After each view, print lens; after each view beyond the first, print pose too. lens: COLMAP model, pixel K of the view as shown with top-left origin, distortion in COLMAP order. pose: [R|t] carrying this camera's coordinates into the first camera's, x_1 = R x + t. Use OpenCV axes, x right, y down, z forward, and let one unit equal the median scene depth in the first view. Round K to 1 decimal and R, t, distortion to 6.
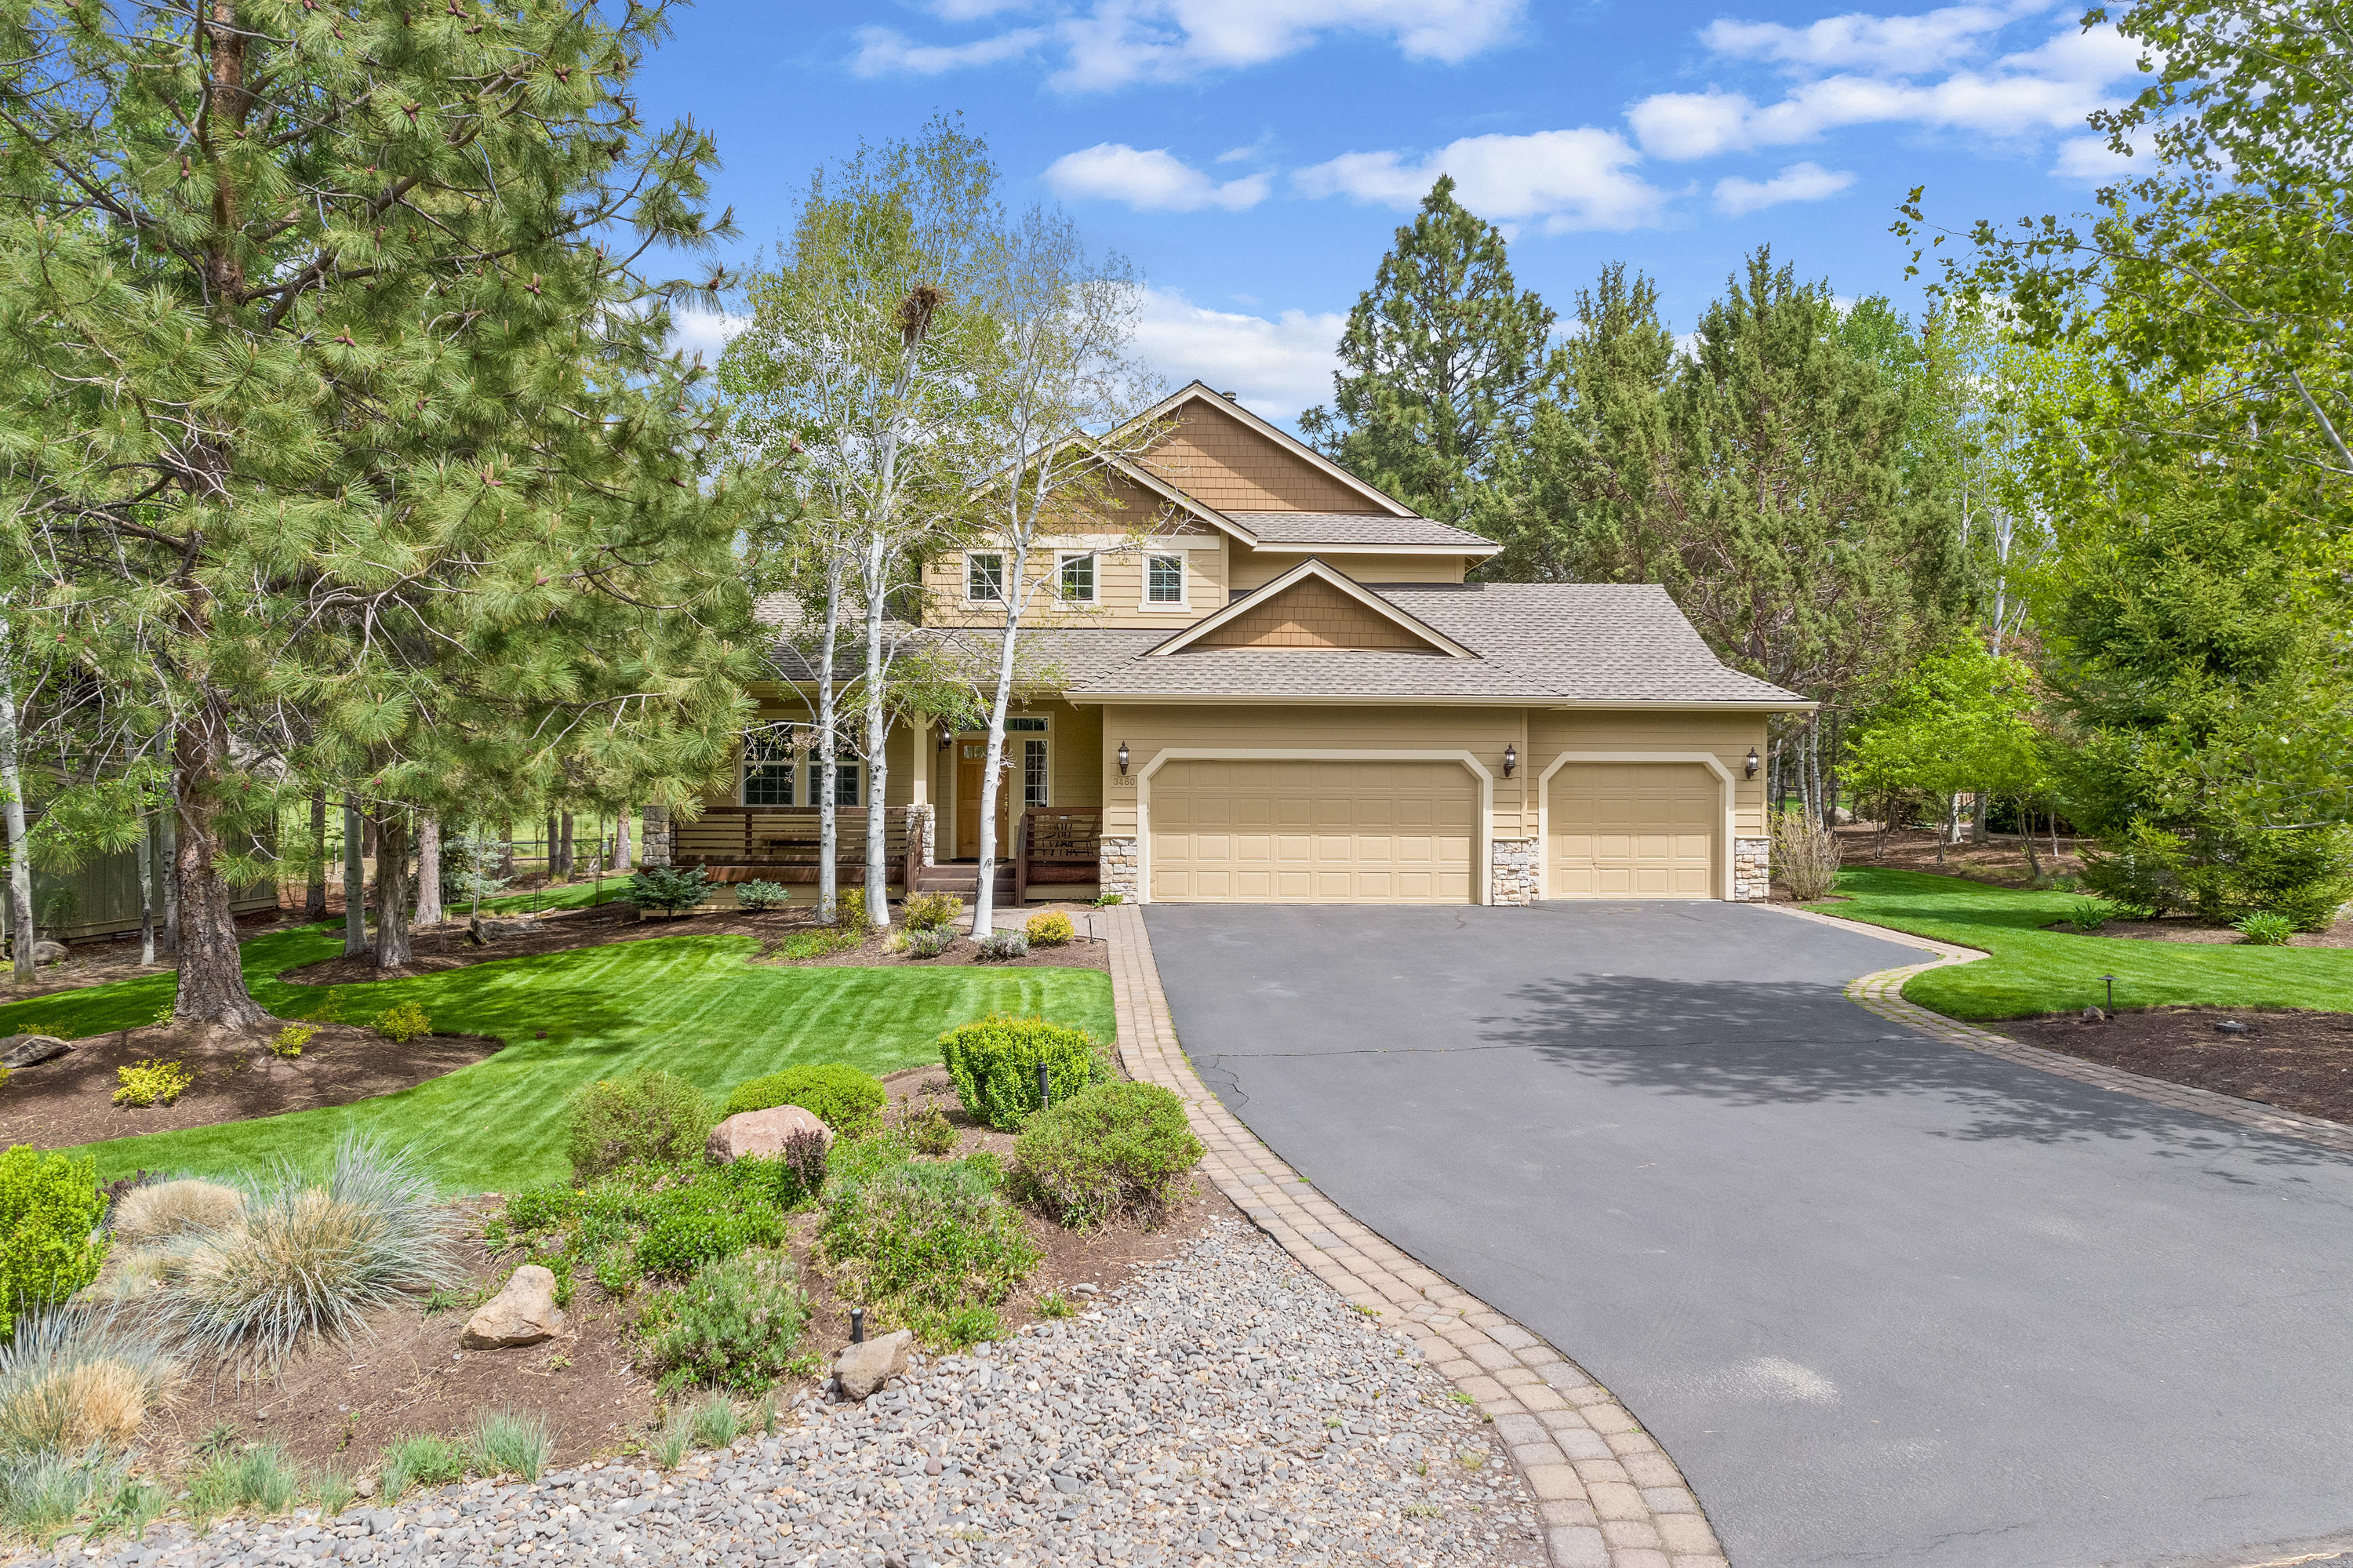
lens RADIAL K [[1459.3, 0, 1190.4], [0, 1459.3, 708.2], [0, 0, 1]] dist [-0.062679, 0.071685]
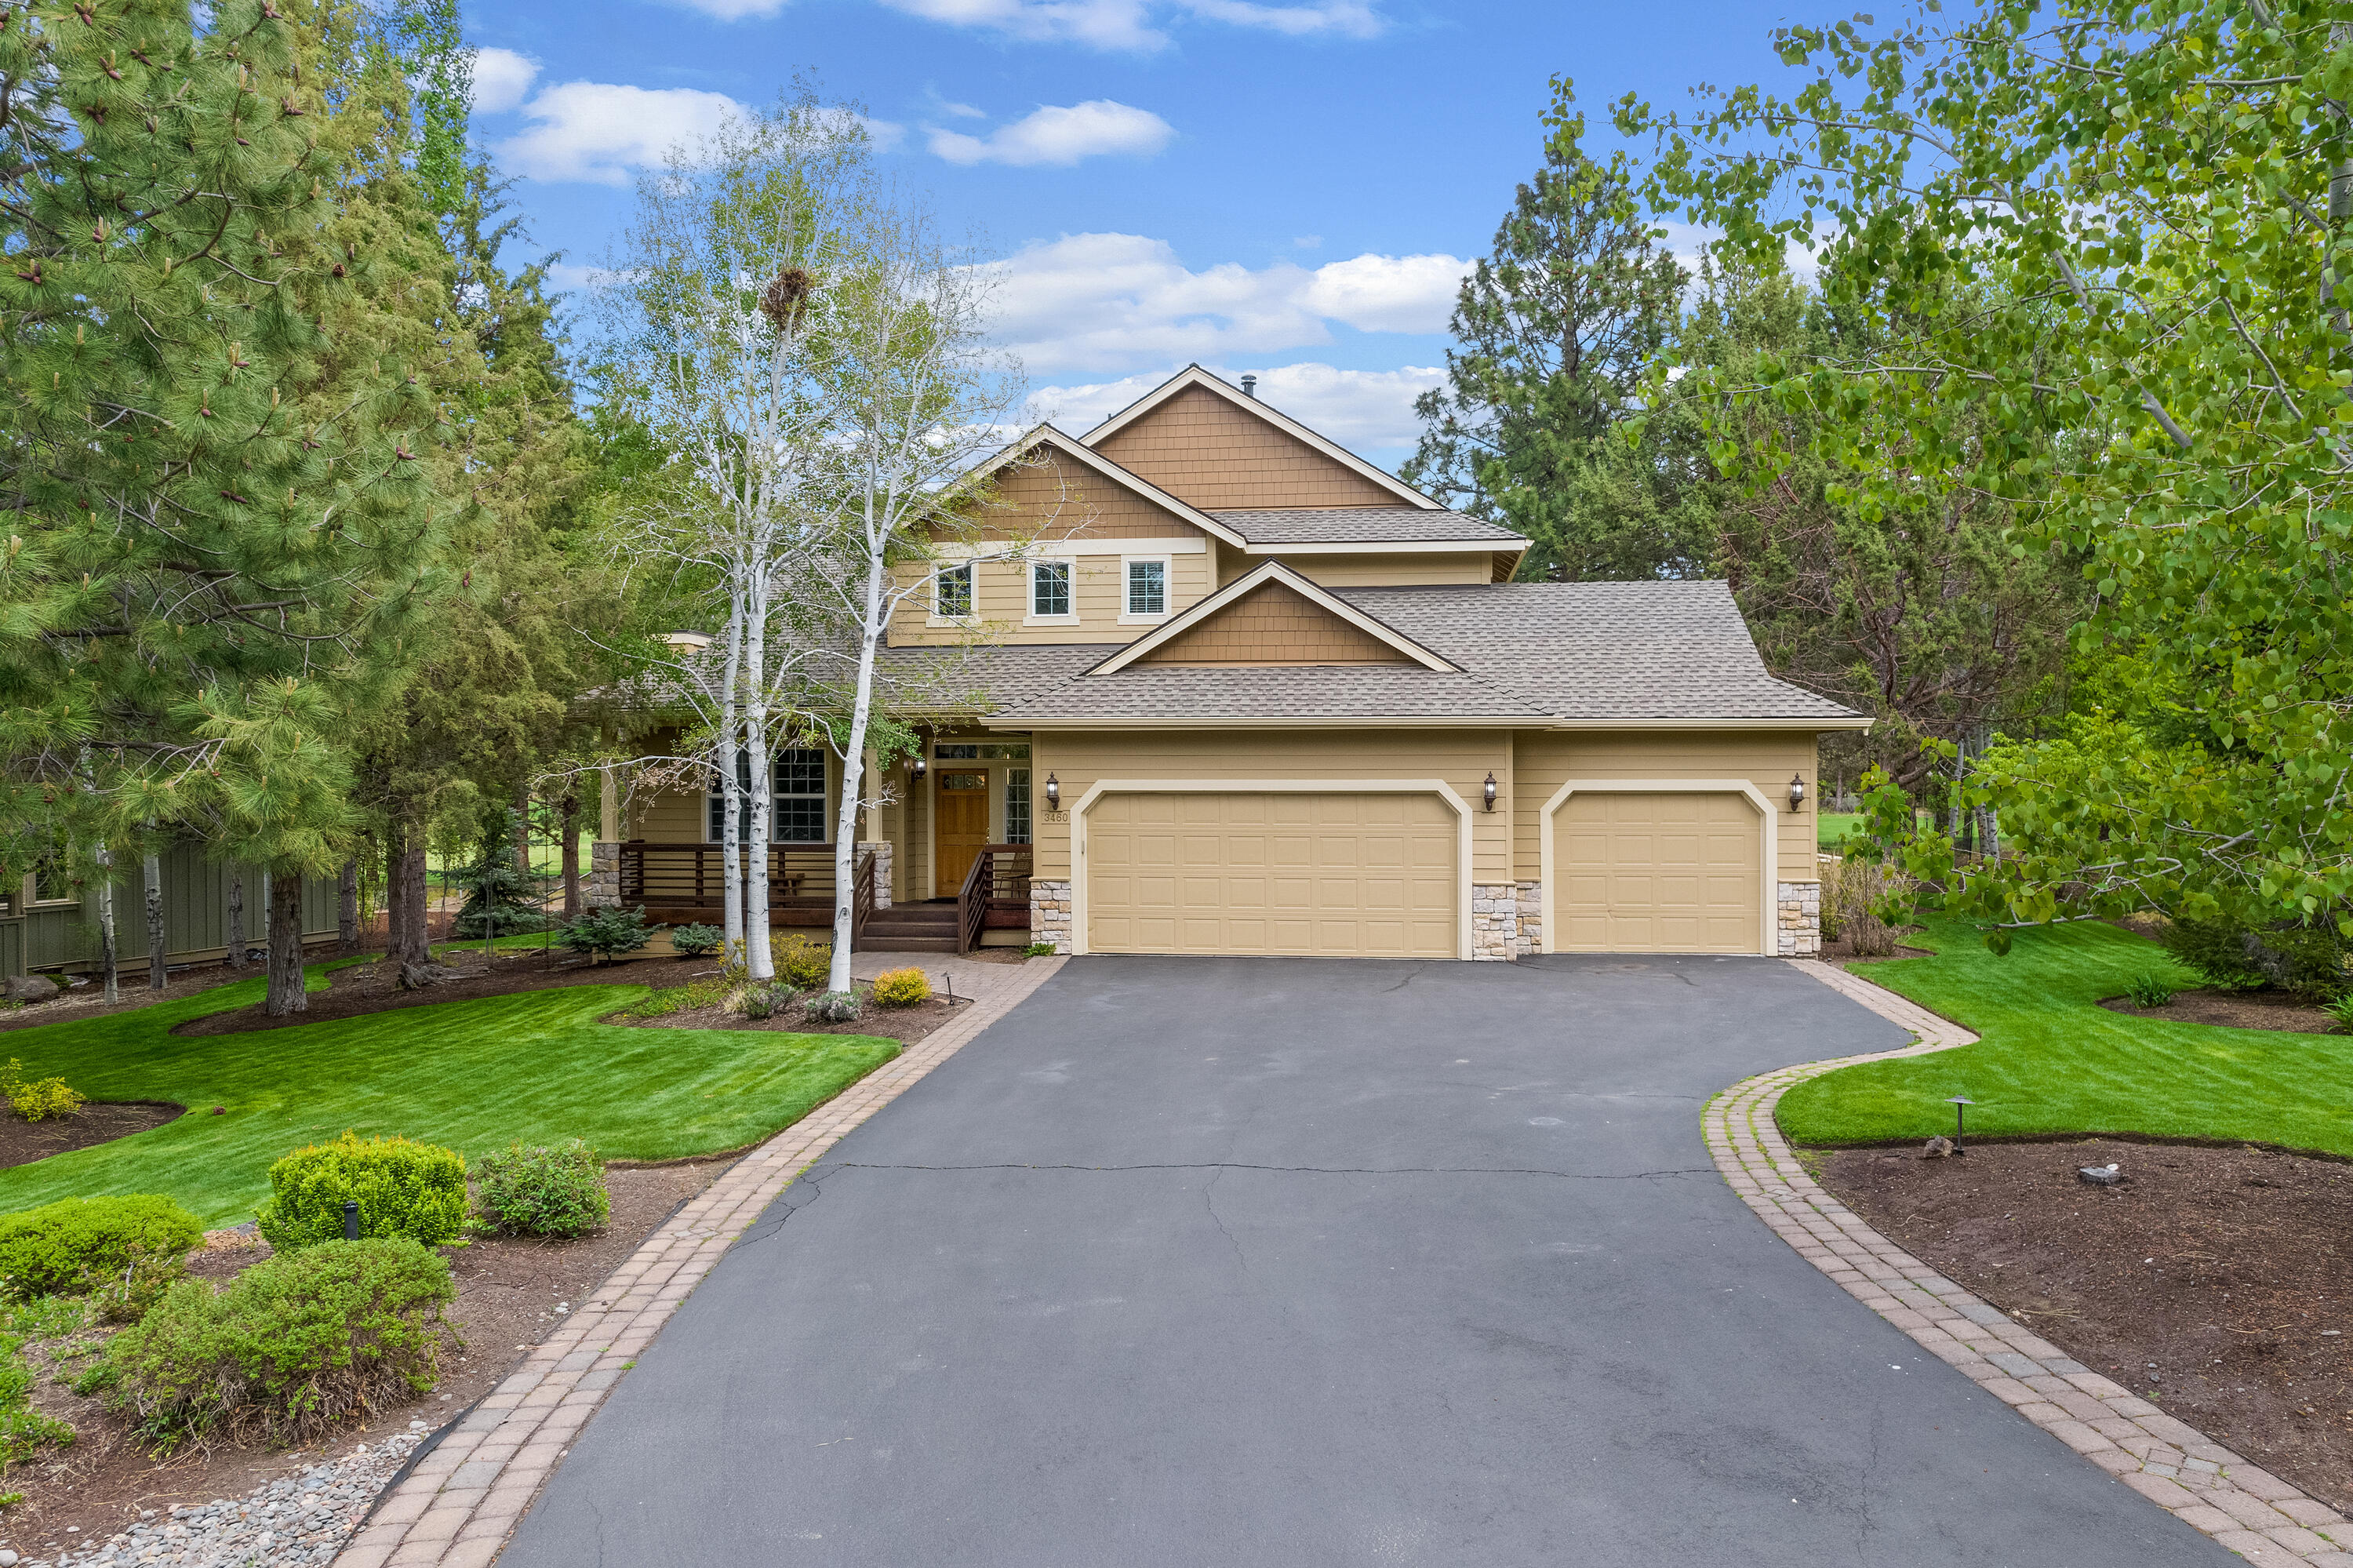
lens RADIAL K [[1552.7, 0, 1179.5], [0, 1552.7, 742.4], [0, 0, 1]] dist [-0.071140, 0.087093]
pose [[0.990615, -0.009848, -0.136326, 0.155932], [0.011651, 0.999855, 0.012433, -0.005971], [0.136184, -0.013905, 0.990586, 0.071416]]
